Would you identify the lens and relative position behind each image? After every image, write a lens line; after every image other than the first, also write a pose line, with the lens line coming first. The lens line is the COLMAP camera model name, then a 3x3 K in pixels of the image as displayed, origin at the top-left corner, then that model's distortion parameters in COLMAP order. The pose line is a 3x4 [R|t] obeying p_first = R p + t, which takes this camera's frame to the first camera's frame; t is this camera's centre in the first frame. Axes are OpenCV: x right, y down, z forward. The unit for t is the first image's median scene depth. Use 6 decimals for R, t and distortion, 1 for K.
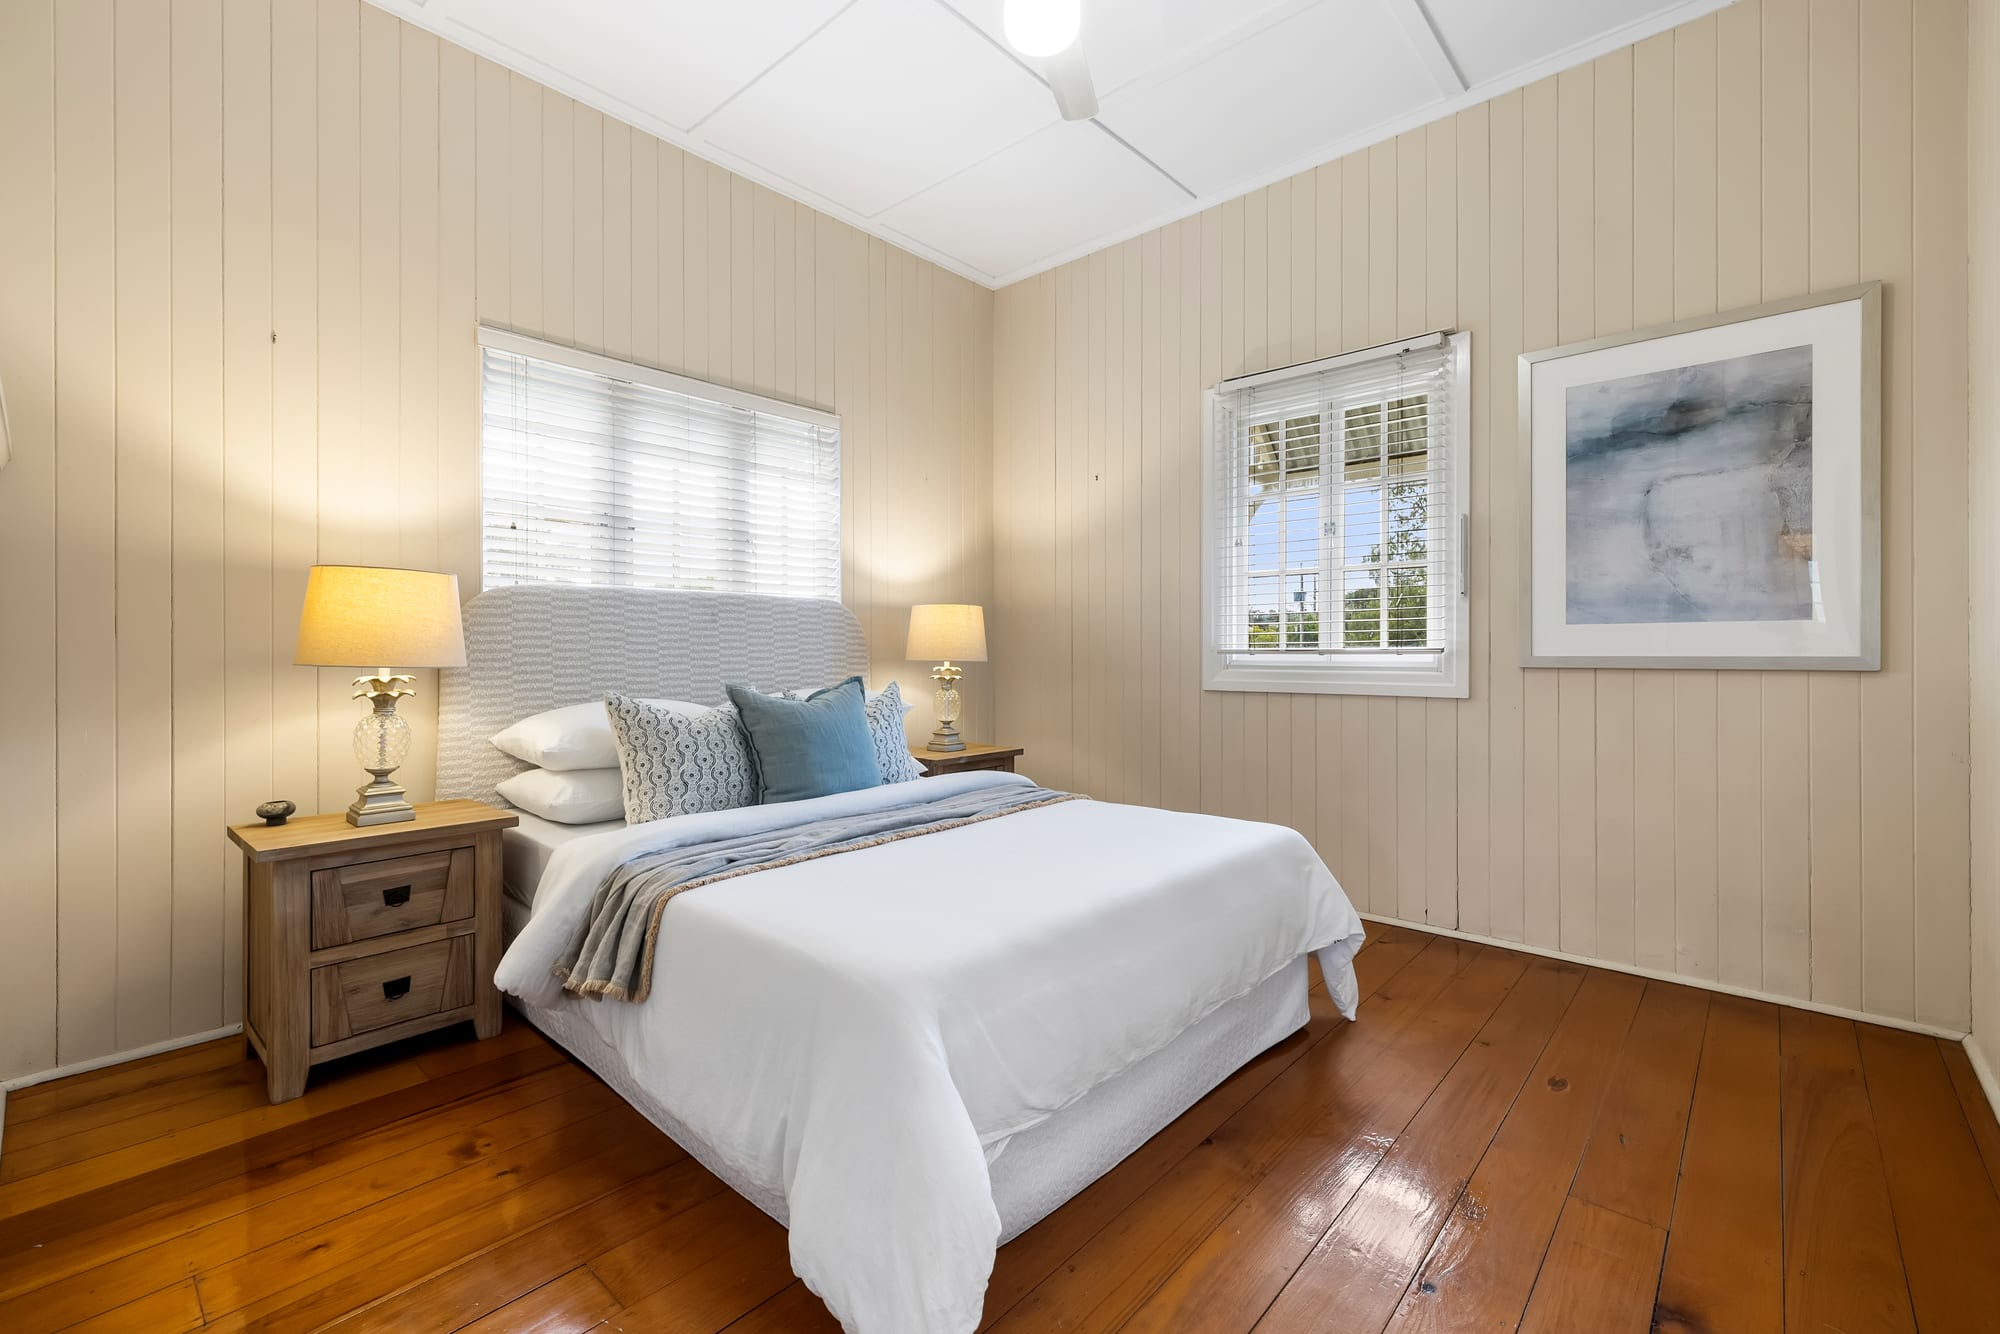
lens RADIAL K [[852.0, 0, 1004.6], [0, 852.0, 664.0], [0, 0, 1]] dist [0.002044, 0.000197]
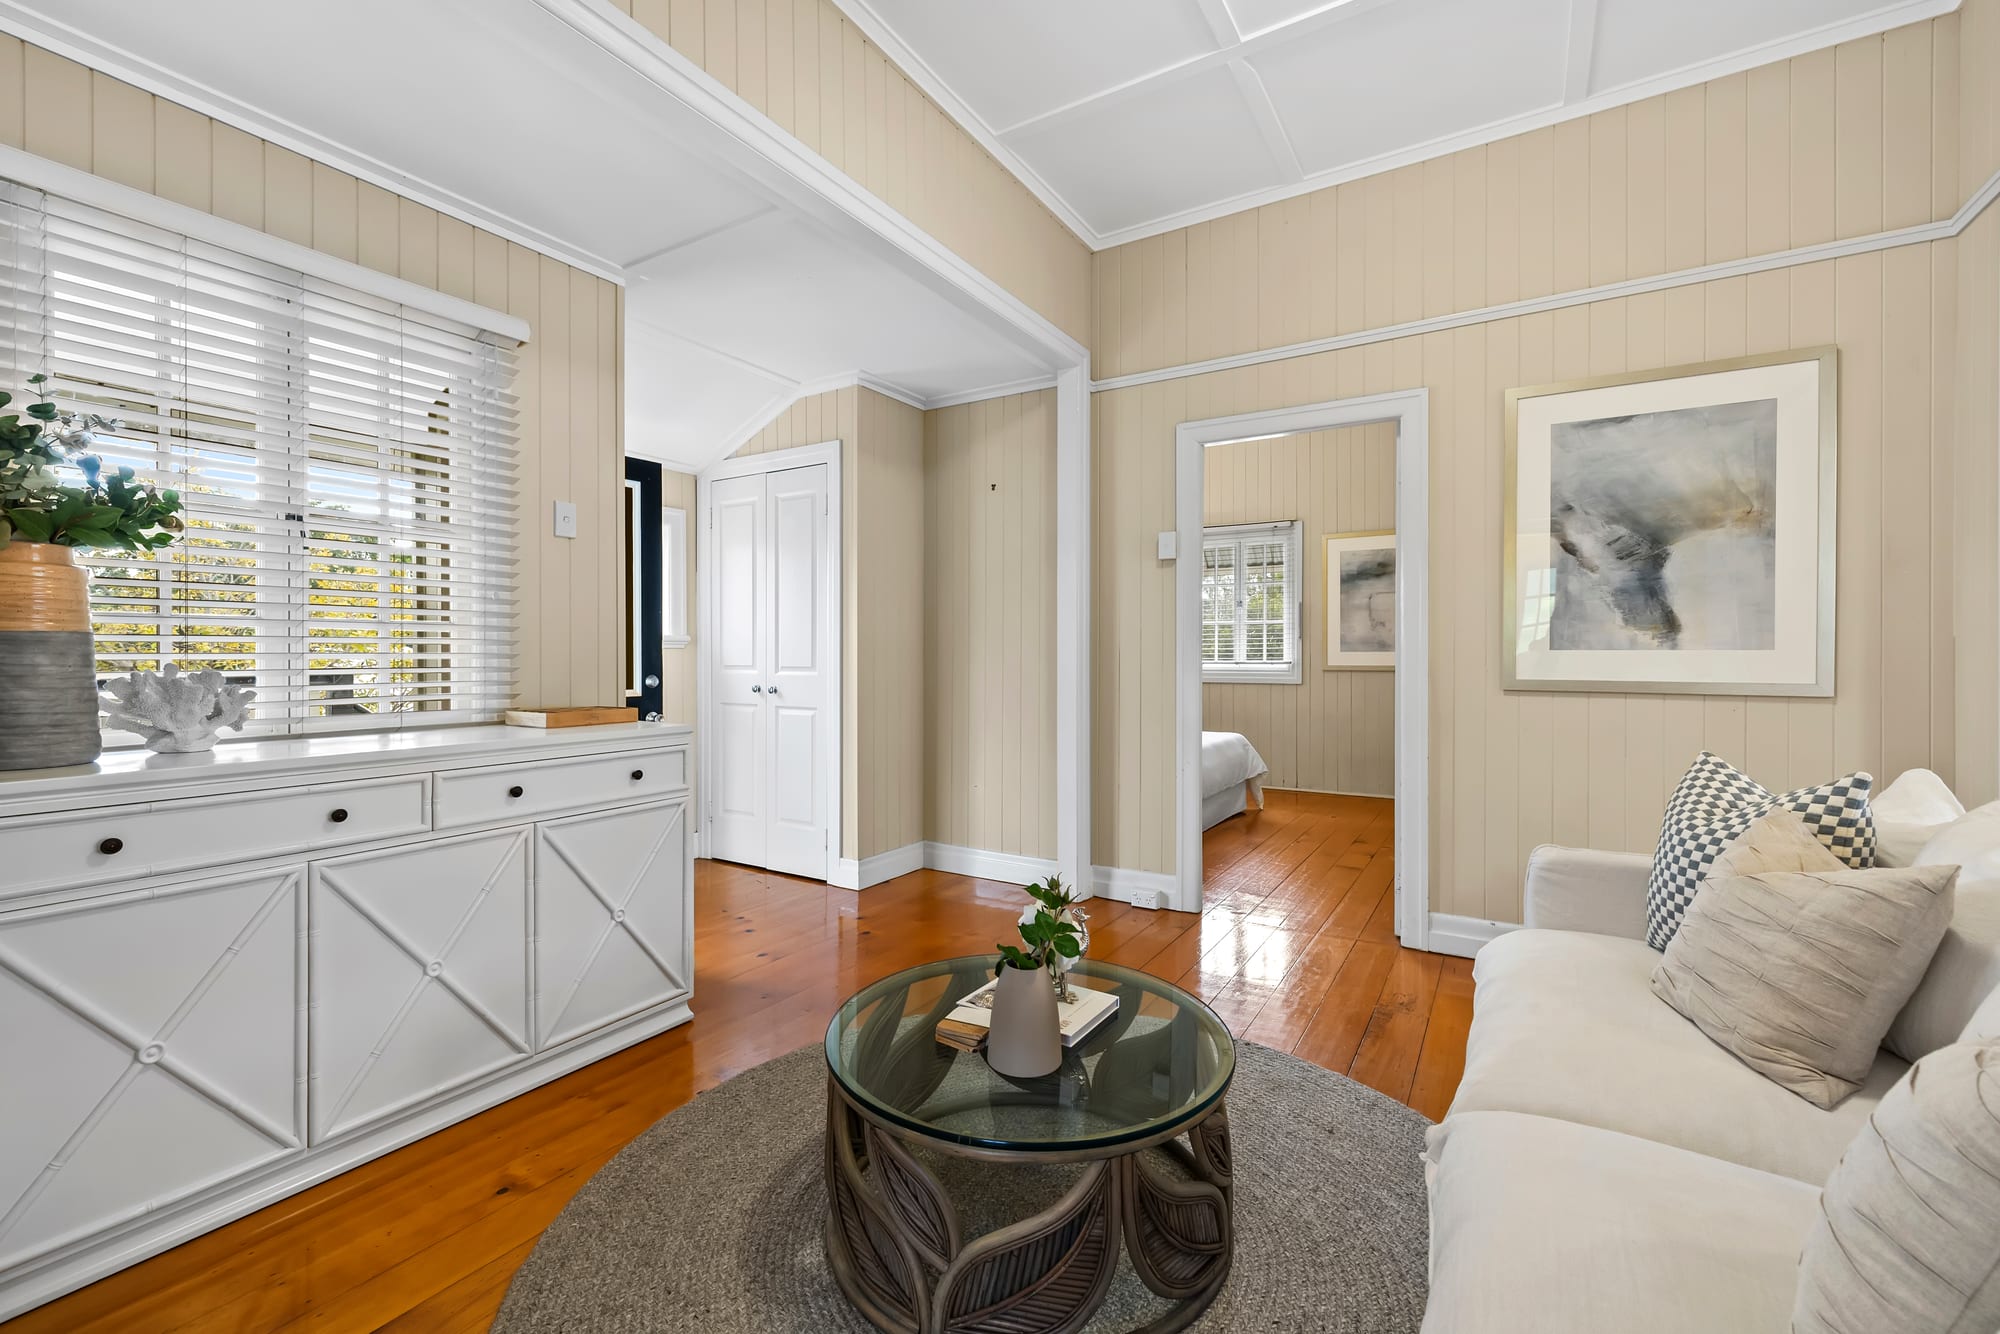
lens RADIAL K [[852.0, 0, 1003.9], [0, 852.0, 667.1], [0, 0, 1]] dist [0.002044, 0.000197]
pose [[0.983919, -0.002533, 0.178596, -0.676542], [0.002317, 0.999996, 0.001415, -0.010038], [-0.178599, -0.000979, 0.983921, -1.151022]]
